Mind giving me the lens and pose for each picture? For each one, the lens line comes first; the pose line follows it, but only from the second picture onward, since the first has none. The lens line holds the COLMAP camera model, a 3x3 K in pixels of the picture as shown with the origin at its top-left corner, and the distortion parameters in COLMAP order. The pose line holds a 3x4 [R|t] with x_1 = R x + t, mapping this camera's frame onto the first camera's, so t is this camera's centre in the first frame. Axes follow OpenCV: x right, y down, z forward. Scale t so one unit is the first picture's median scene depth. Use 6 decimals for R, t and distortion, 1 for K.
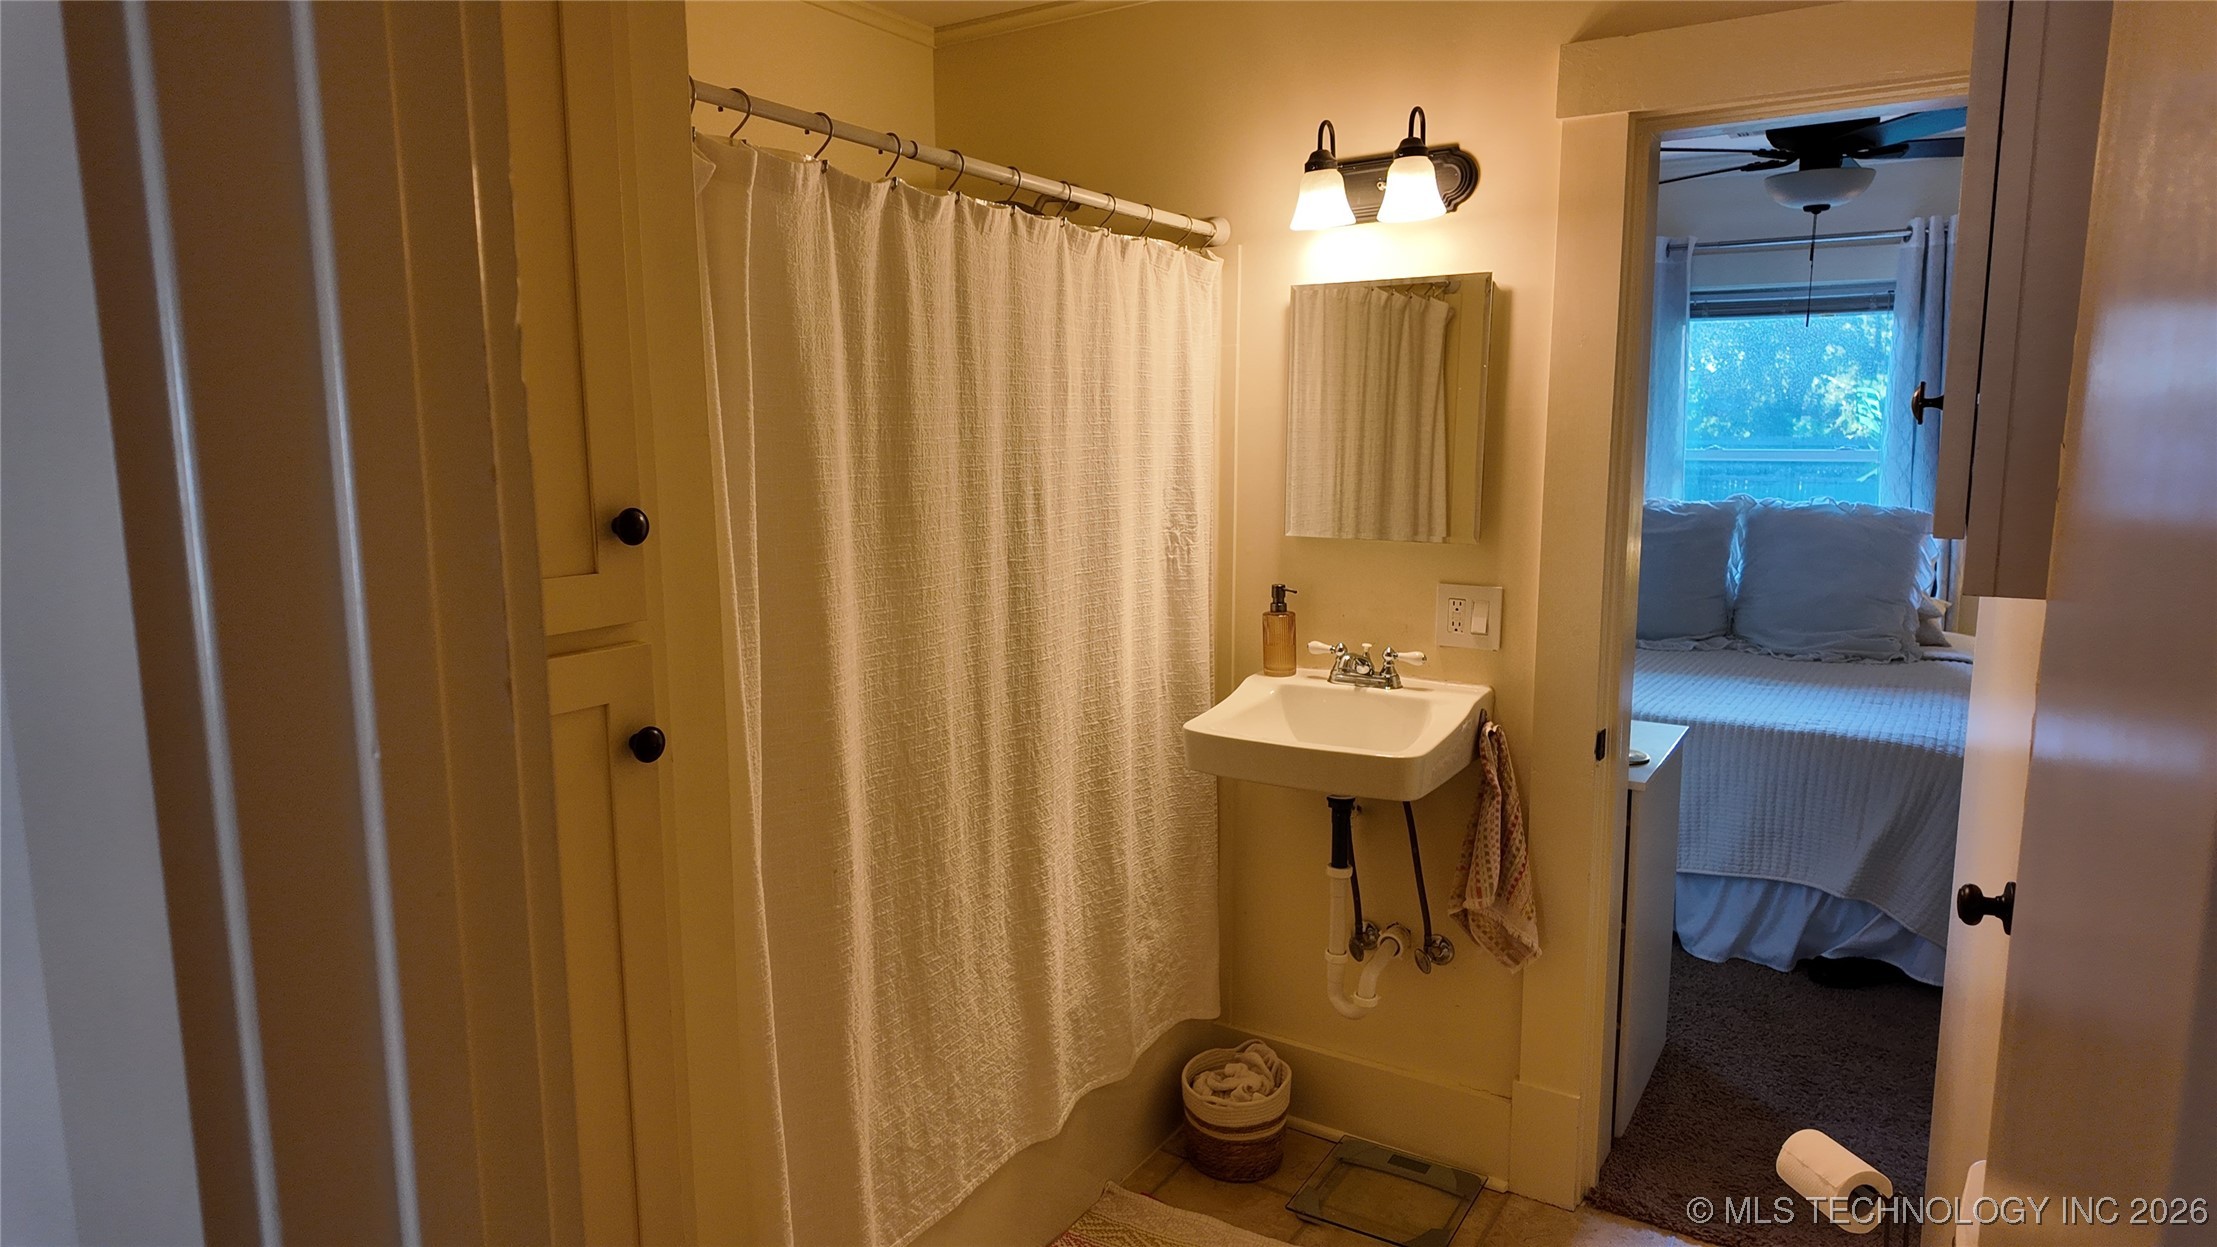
lens RADIAL K [[1301.1, 0, 1108.5], [0, 1301.1, 623.5], [0, 0, 1]] dist [0.002080, 0.001822]
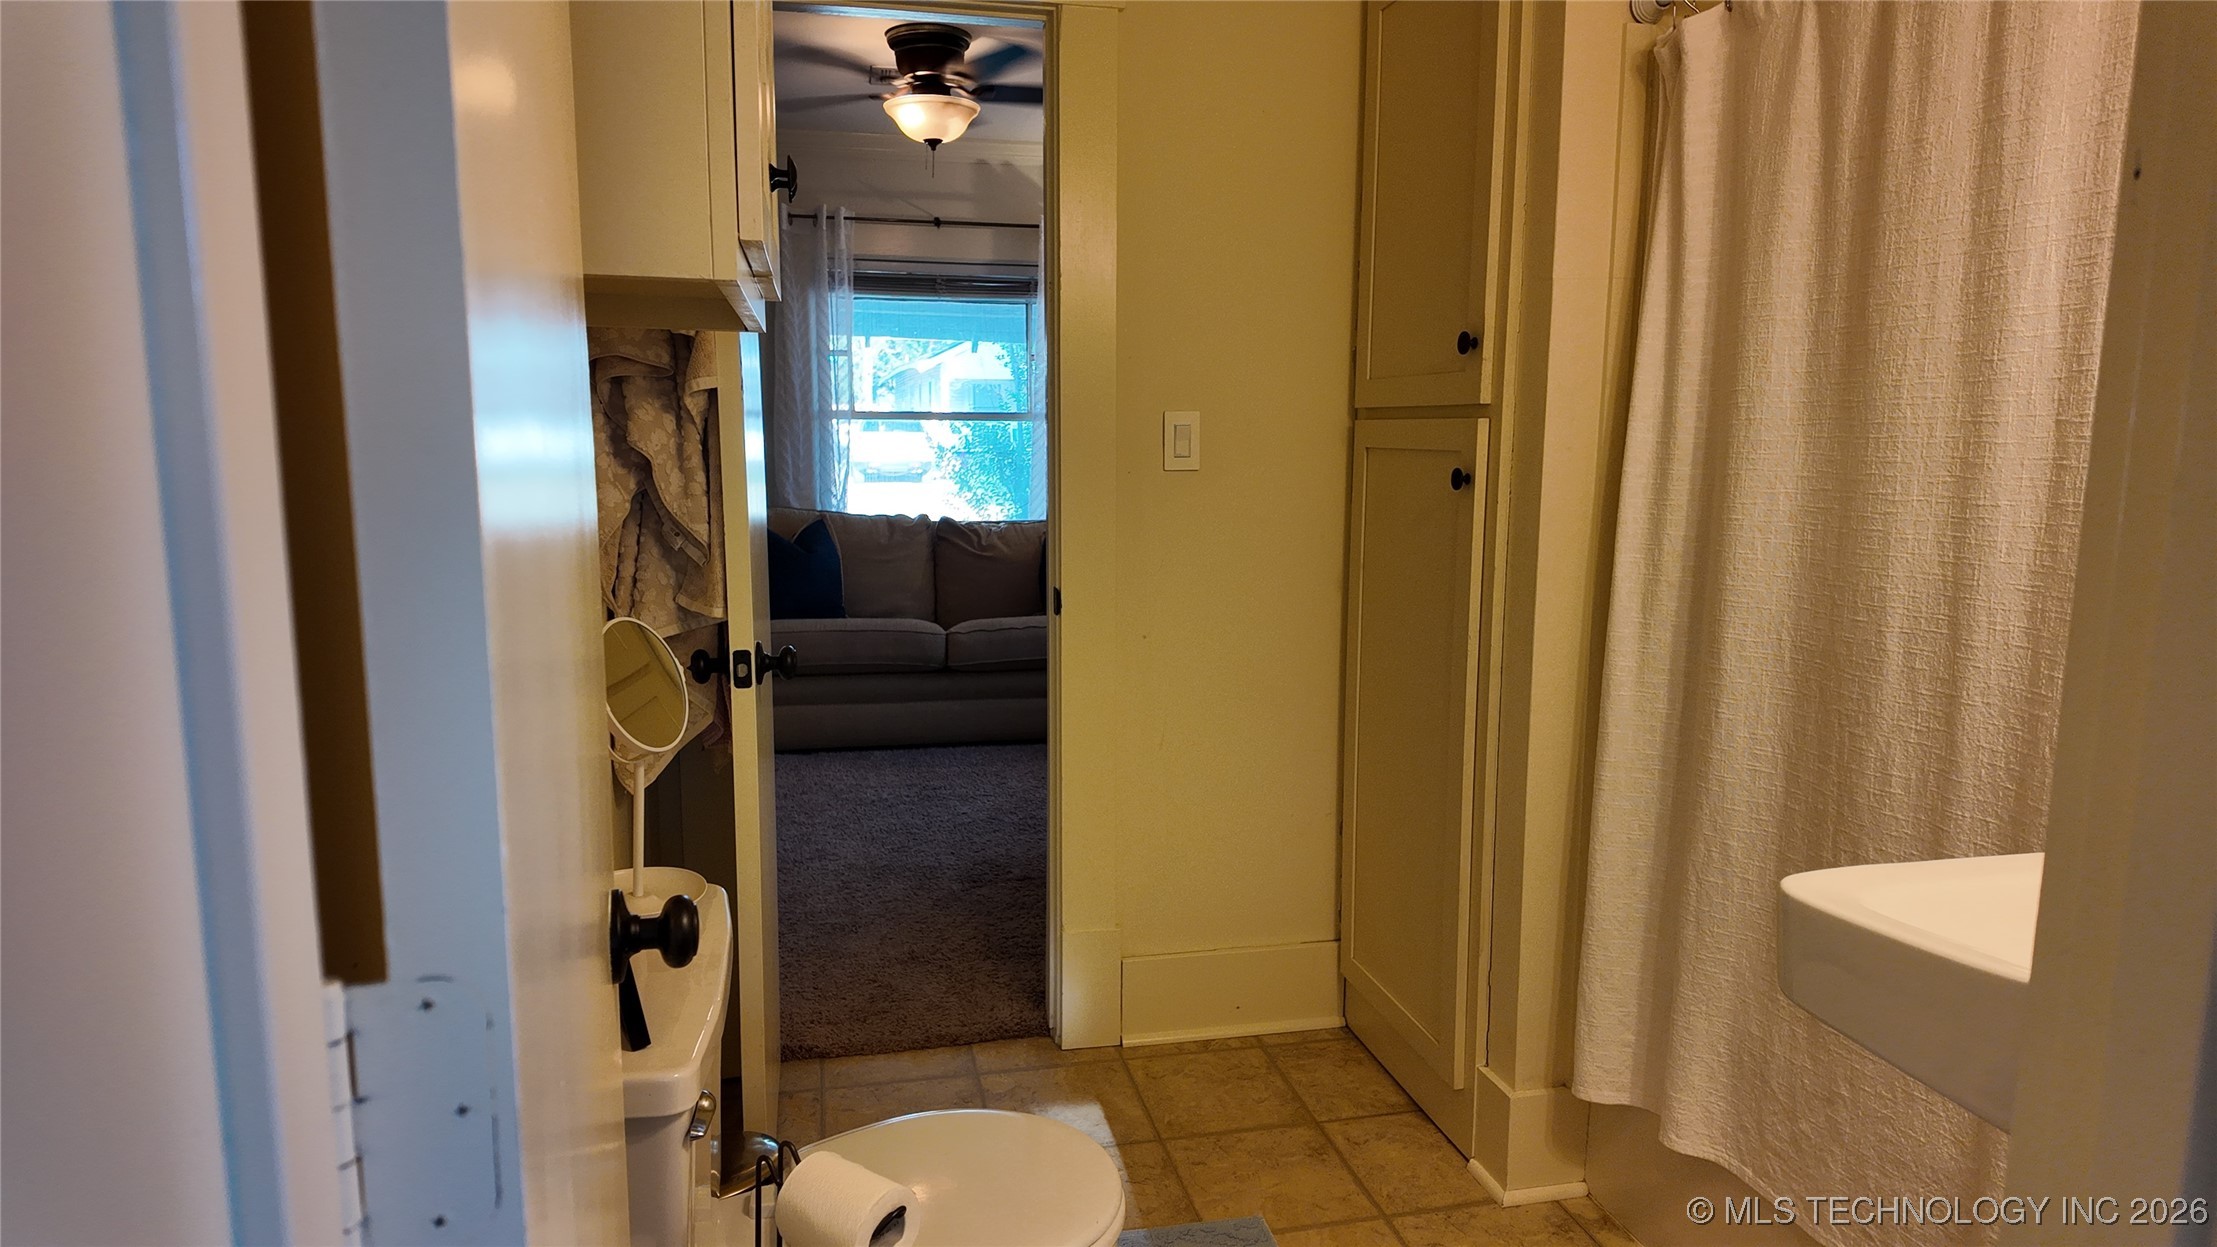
lens RADIAL K [[1301.1, 0, 1108.5], [0, 1301.1, 623.5], [0, 0, 1]] dist [0.002080, 0.001822]
pose [[-0.722275, 0.117679, -0.681521, 0.754845], [-0.091800, 0.960386, 0.263120, -0.084486], [0.685487, 0.252609, -0.682859, 1.272881]]
